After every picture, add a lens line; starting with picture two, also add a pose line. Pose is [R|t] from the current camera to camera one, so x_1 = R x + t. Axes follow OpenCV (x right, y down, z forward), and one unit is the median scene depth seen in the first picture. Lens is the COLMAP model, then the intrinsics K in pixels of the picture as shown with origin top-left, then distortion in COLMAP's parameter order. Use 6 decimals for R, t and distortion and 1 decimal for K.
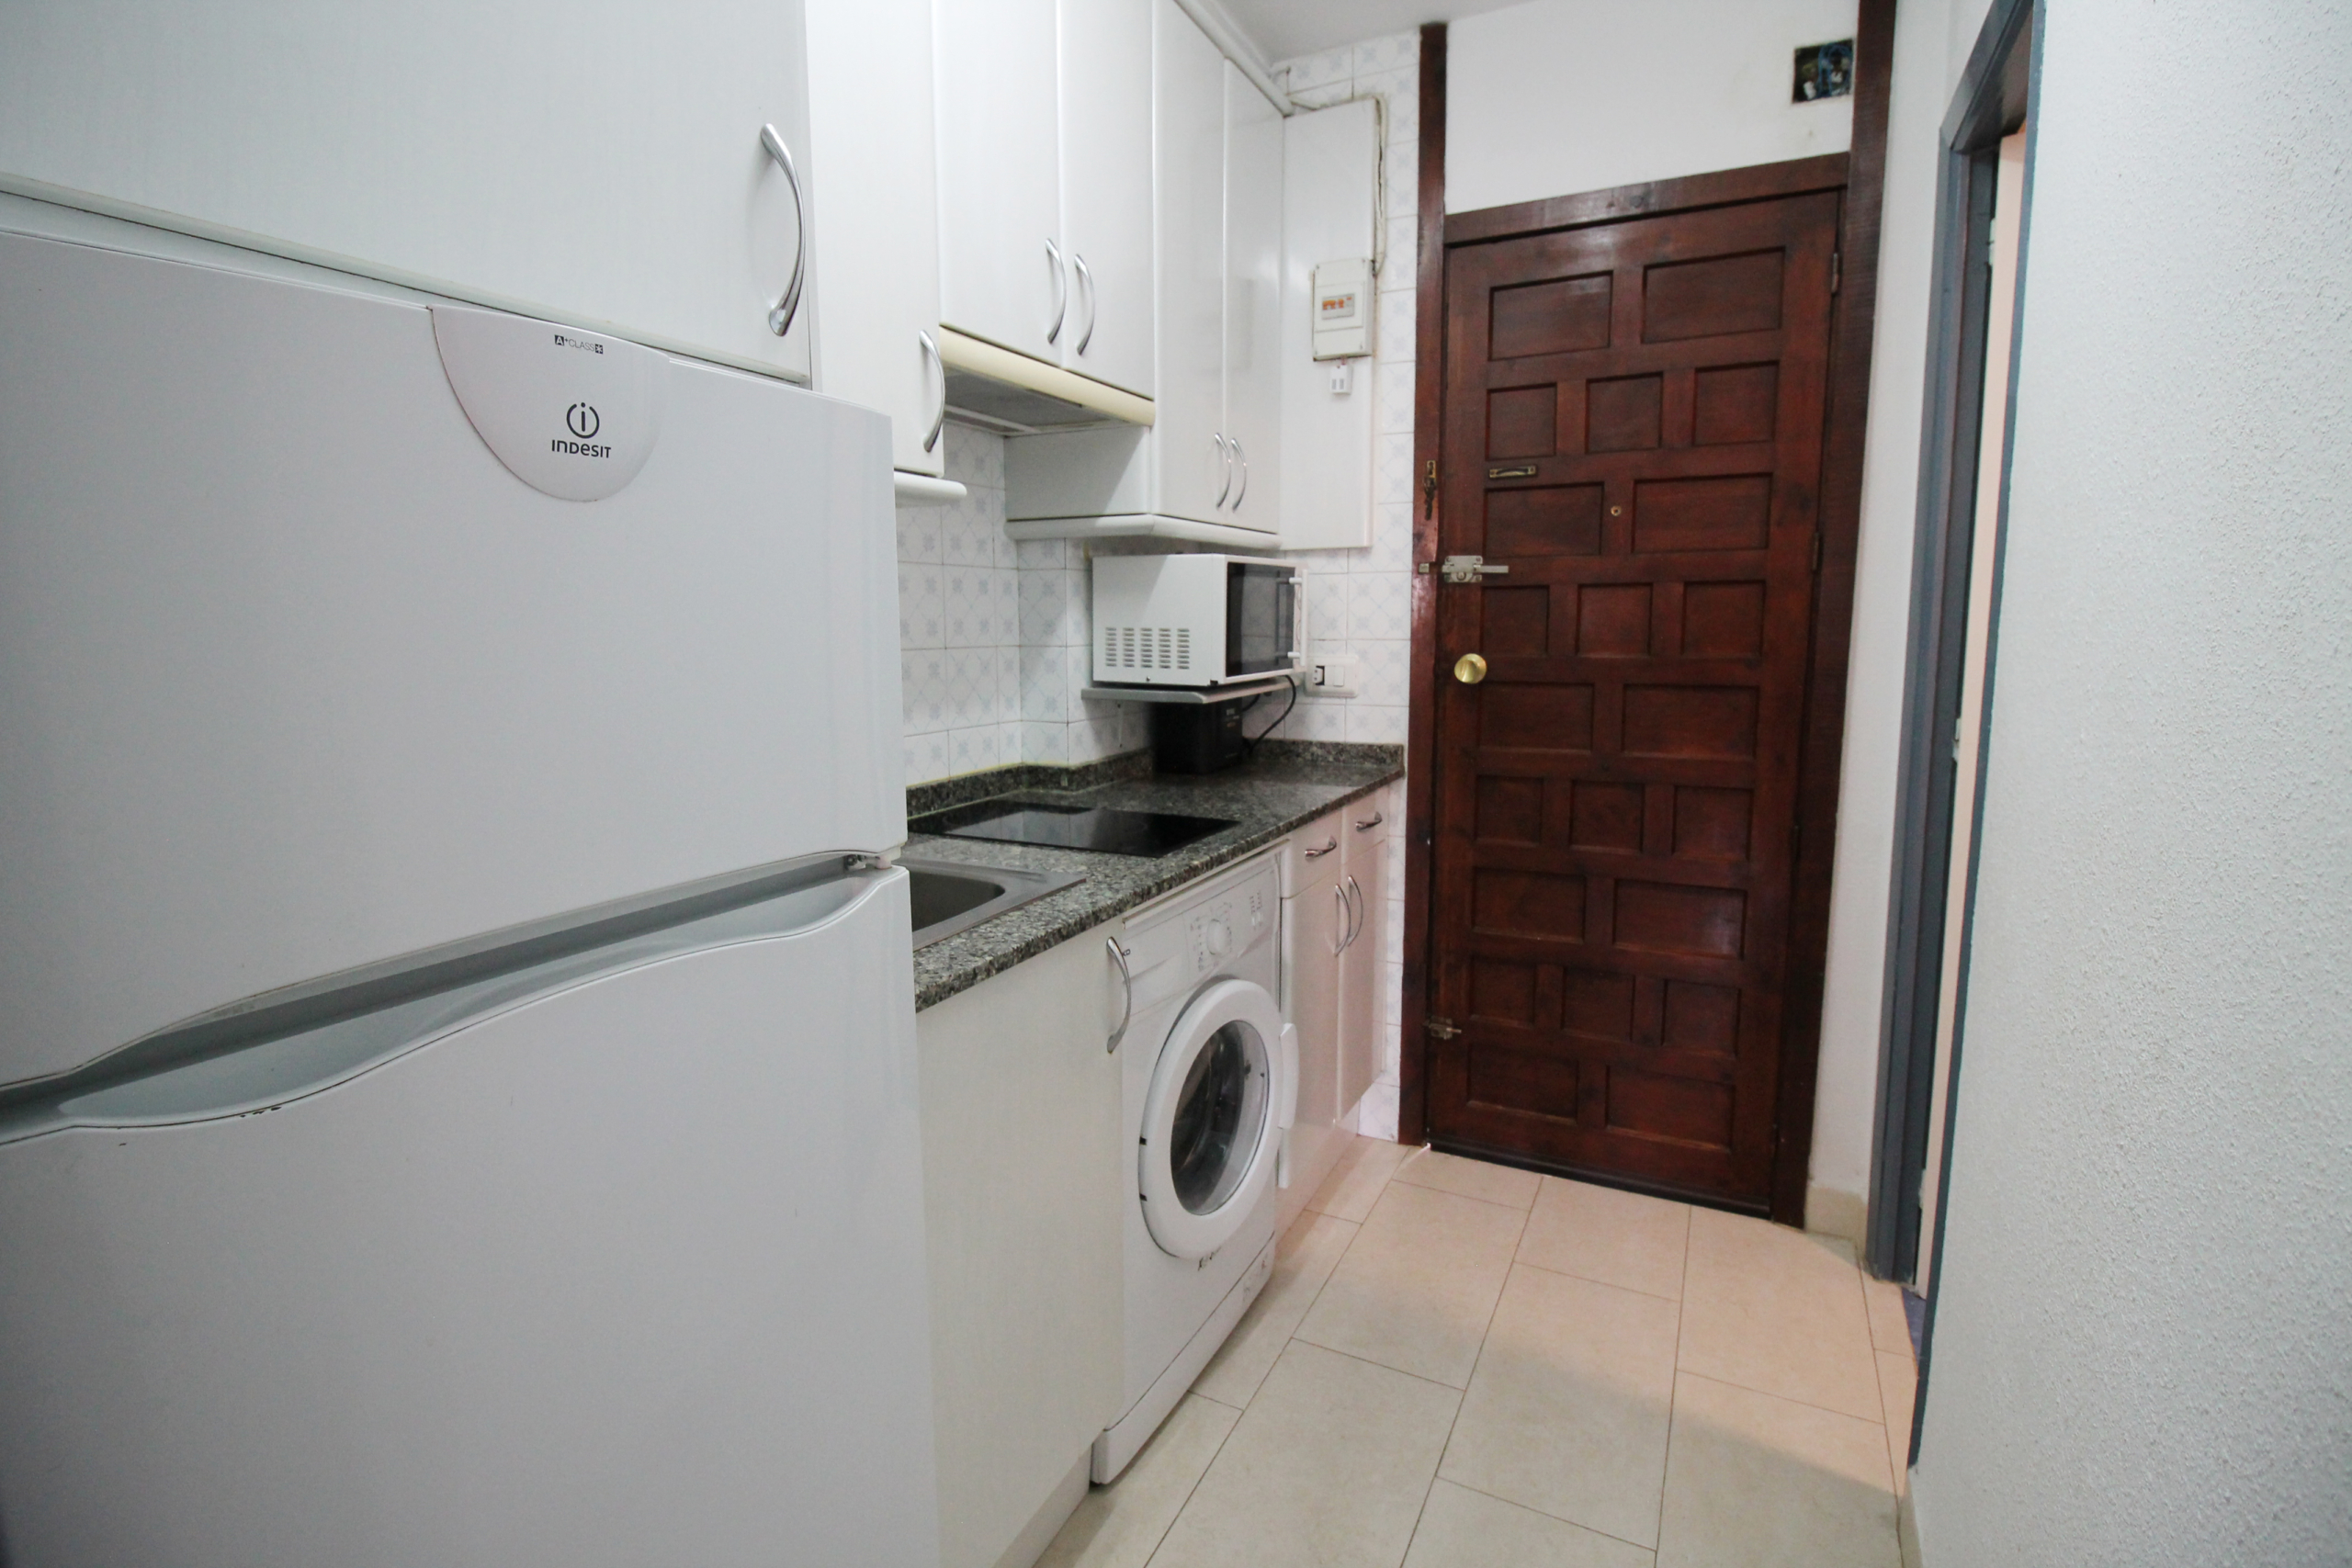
lens RADIAL K [[1101.9, 0, 1174.4], [0, 1101.9, 759.3], [0, 0, 1]] dist [0.000998, -0.016622]
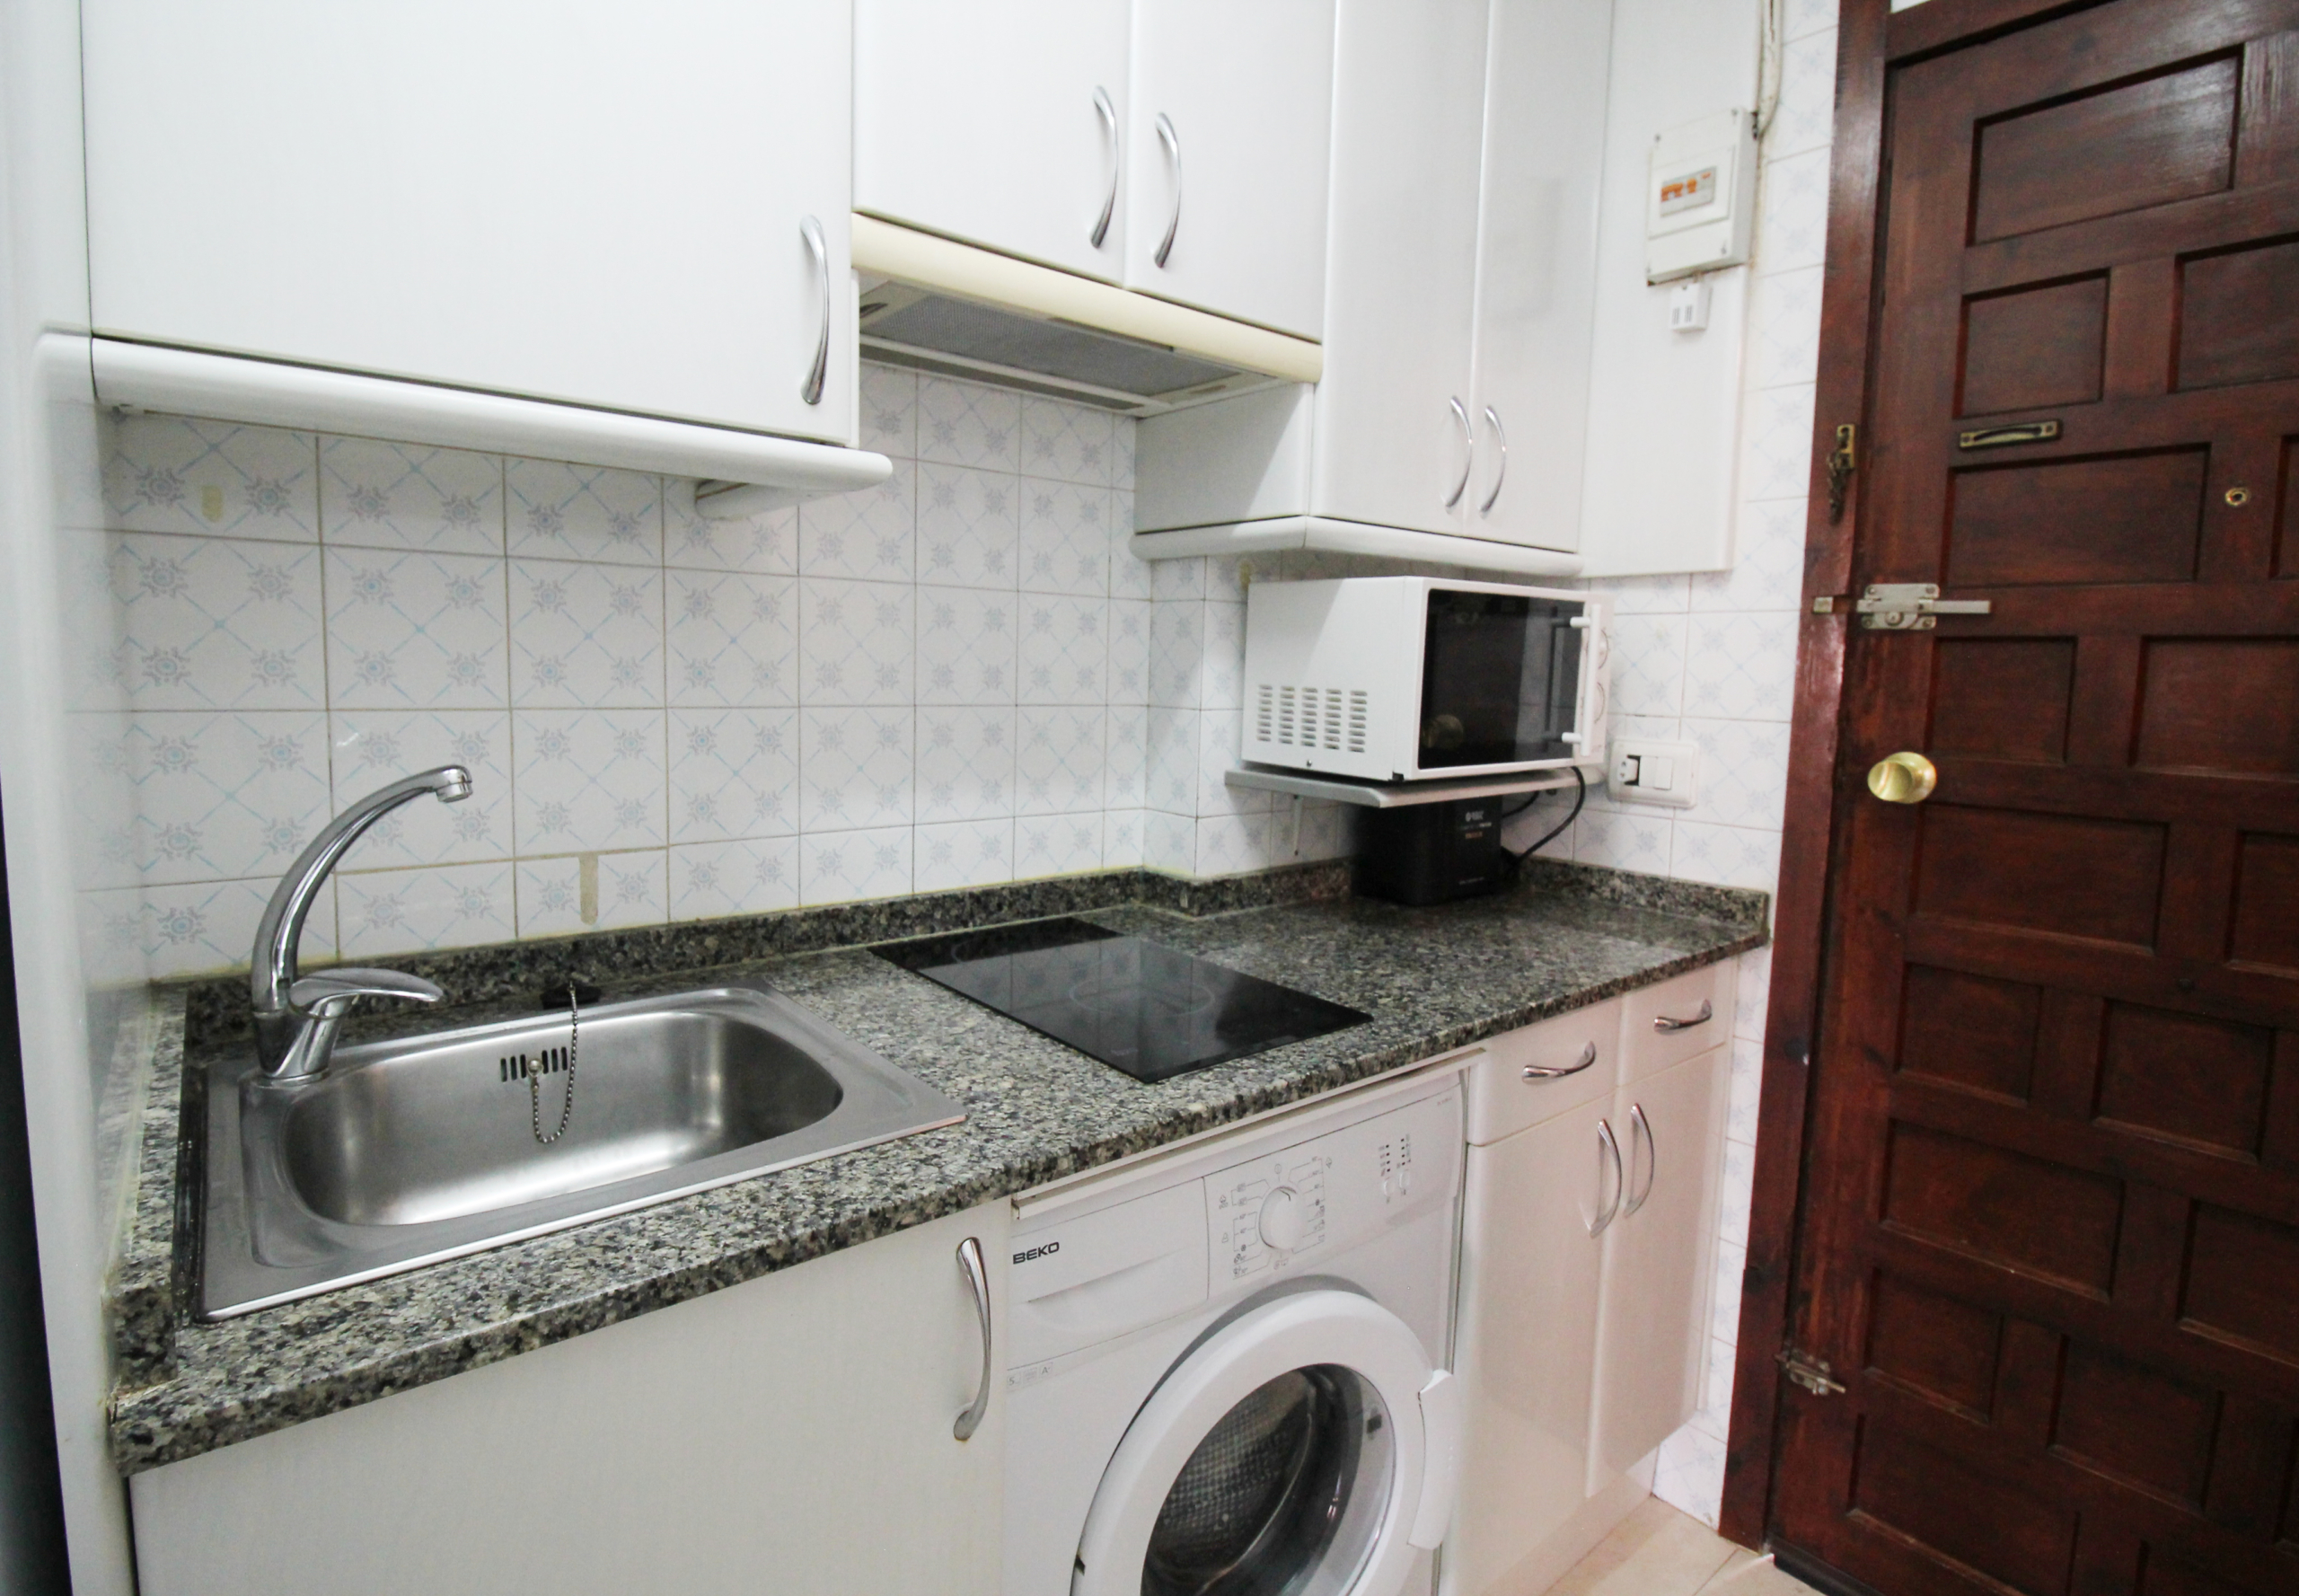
lens RADIAL K [[1124.4, 0, 1093.4], [0, 1124.4, 770.0], [0, 0, 1]] dist [-0.000778, -0.015597]
pose [[0.905904, 0.066396, -0.418246, 0.137640], [-0.081826, 0.996465, -0.019046, -0.043041], [0.415503, 0.051478, 0.908134, 0.309254]]
